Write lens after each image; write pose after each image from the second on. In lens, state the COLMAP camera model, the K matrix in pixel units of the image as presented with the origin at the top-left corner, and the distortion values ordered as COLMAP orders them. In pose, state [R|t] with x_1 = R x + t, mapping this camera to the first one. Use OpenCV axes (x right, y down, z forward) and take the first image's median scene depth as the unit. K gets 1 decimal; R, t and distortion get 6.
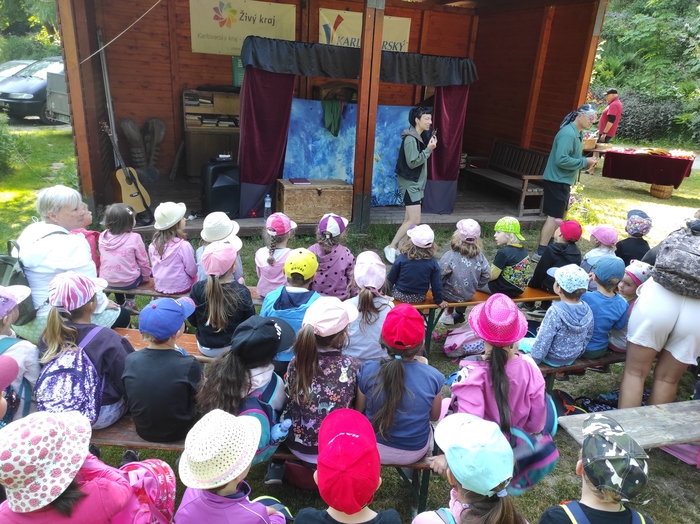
lens RADIAL K [[514.9, 0, 351.2], [0, 514.9, 257.2], [0, 0, 1]] dist [0.049781, -0.024603]
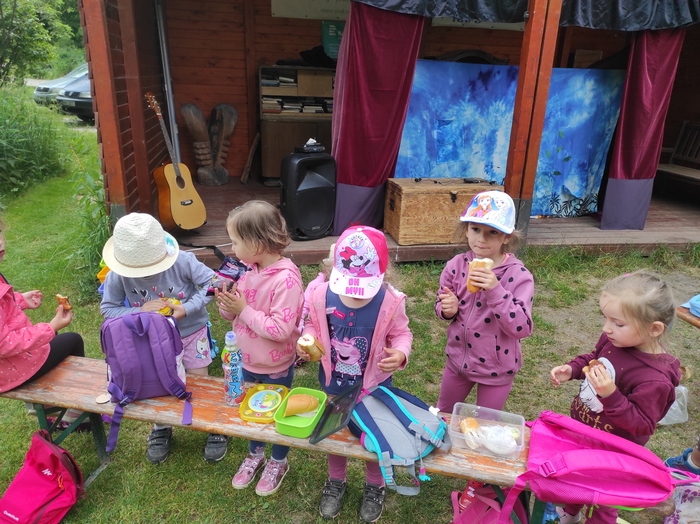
lens RADIAL K [[514.9, 0, 351.2], [0, 514.9, 257.2], [0, 0, 1]] dist [0.049781, -0.024603]
pose [[0.992339, 0.011737, -0.122983, -0.092318], [-0.013085, 0.999863, -0.010156, -0.032659], [0.122846, 0.011688, 0.992357, 0.261315]]
